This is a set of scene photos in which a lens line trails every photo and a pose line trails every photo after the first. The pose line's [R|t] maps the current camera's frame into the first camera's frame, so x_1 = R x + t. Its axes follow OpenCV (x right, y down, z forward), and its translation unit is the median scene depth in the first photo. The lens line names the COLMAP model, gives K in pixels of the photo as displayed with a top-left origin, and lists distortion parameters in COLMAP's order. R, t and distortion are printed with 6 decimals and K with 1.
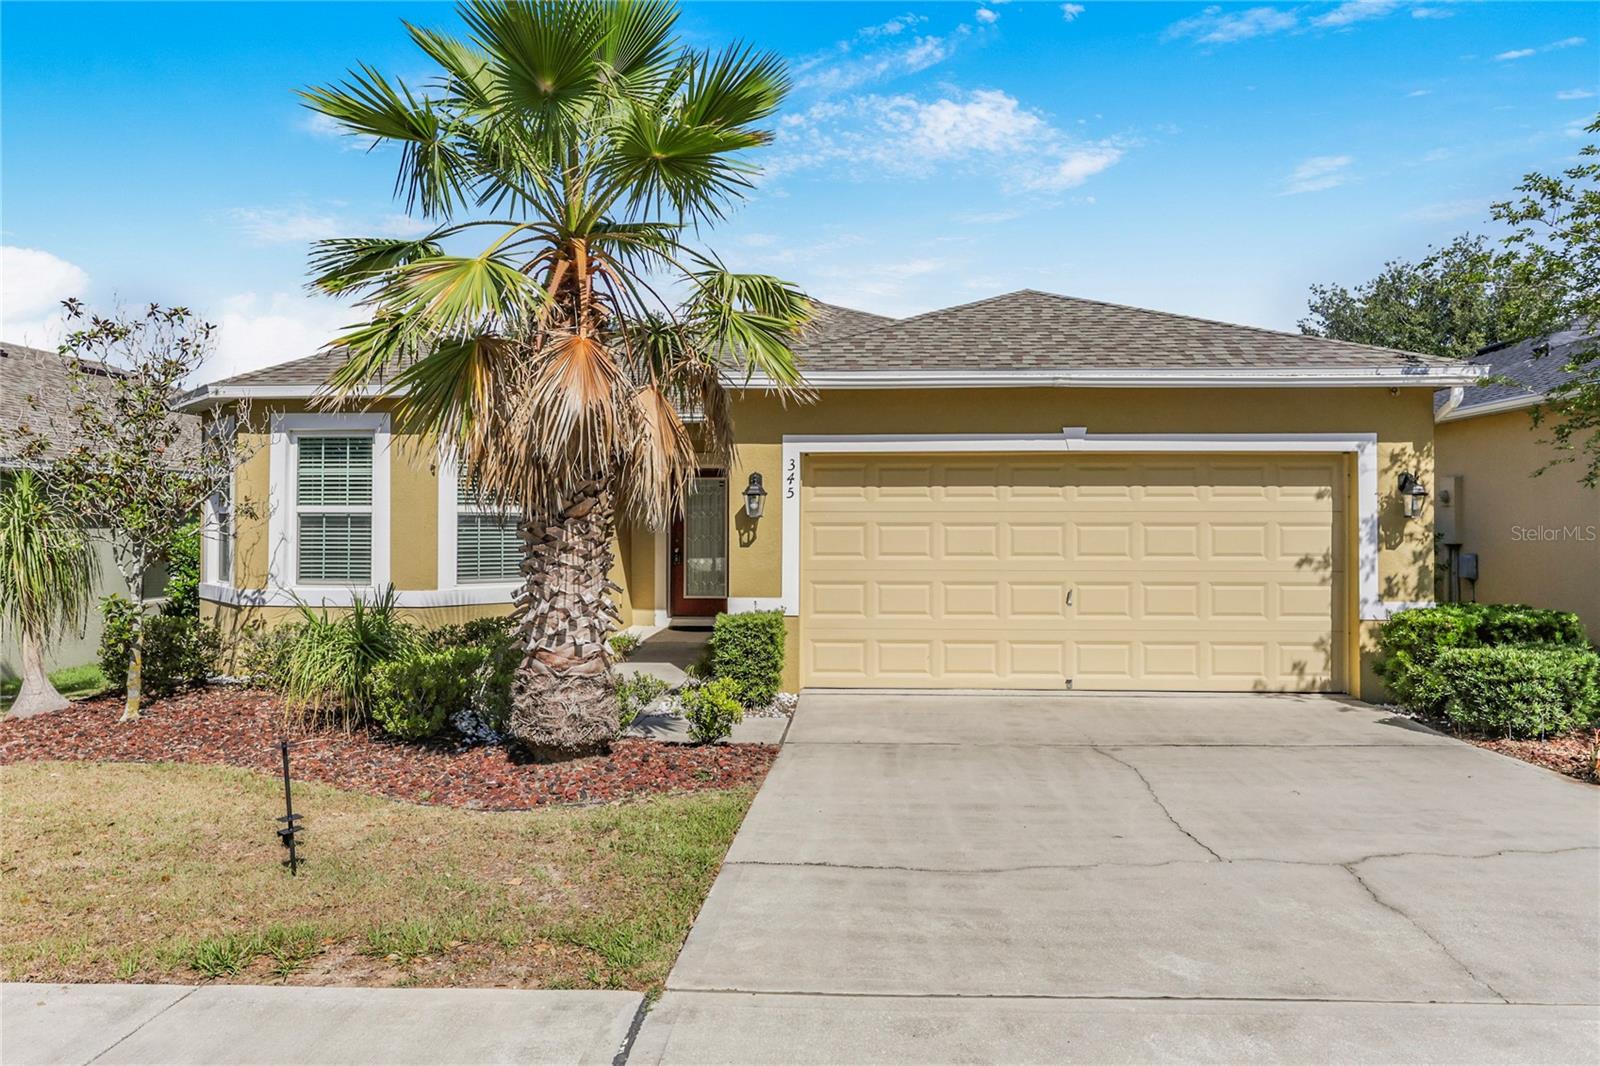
lens RADIAL K [[1127.2, 0, 797.0], [0, 1127.2, 524.2], [0, 0, 1]] dist [-0.022438, 0.009377]
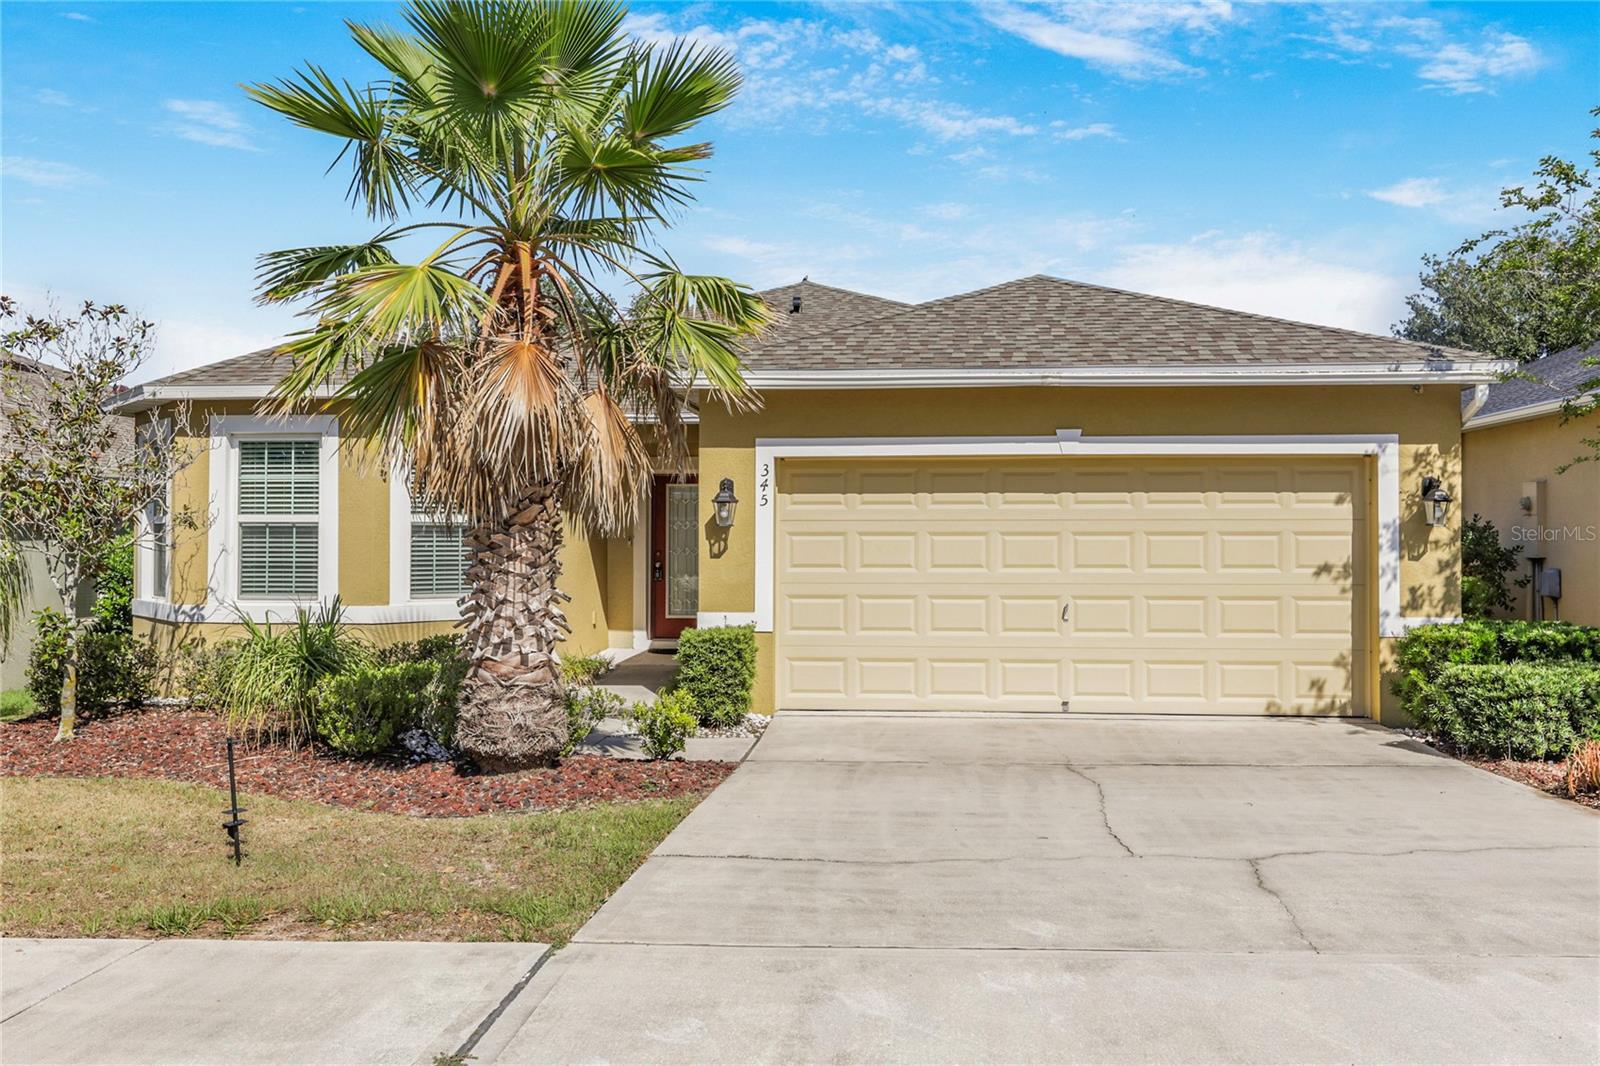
lens RADIAL K [[1355.7, 0, 802.2], [0, 1355.7, 536.2], [0, 0, 1]] dist [0.005702, -0.028489]
pose [[0.999740, -0.000747, -0.022780, 0.071057], [0.000693, 0.999997, -0.002369, 0.006597], [0.022782, 0.002353, 0.999738, -0.170065]]
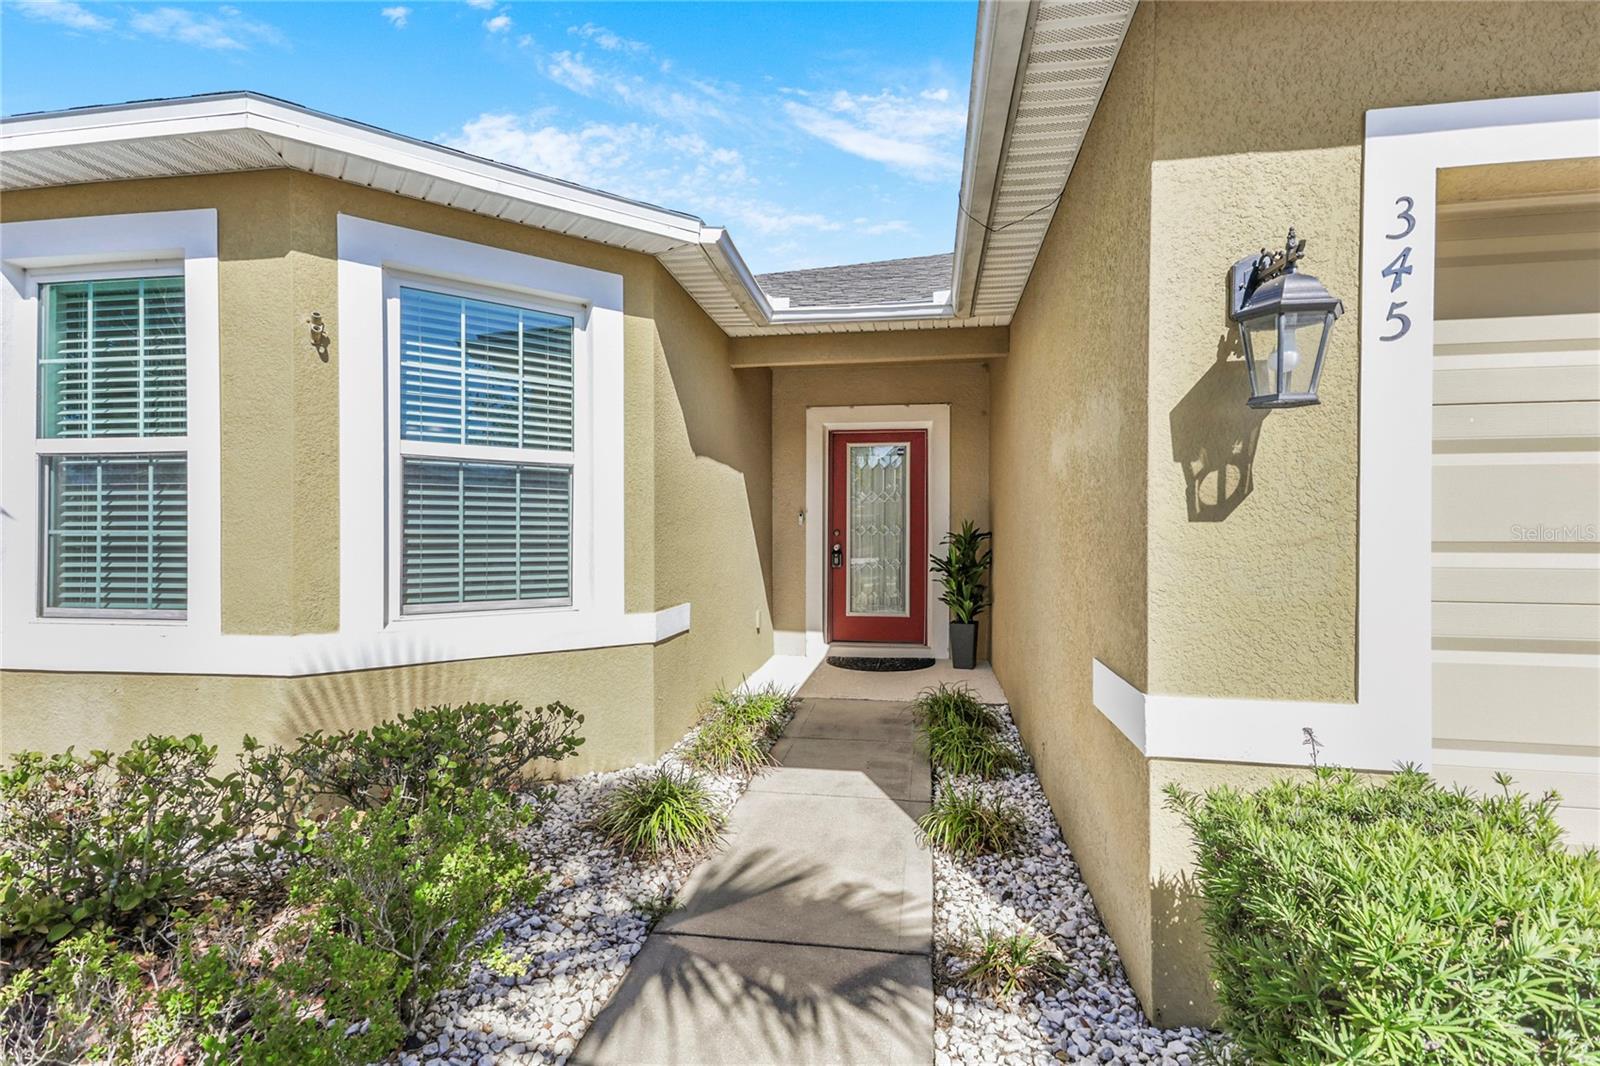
lens RADIAL K [[784.8, 0, 801.0], [0, 784.8, 532.8], [0, 0, 1]] dist [0.001344, 0.000158]
pose [[0.996218, -0.003406, -0.086819, -0.185672], [0.003201, 0.999992, -0.002497, 0.033070], [0.086827, 0.002210, 0.996221, 1.101971]]
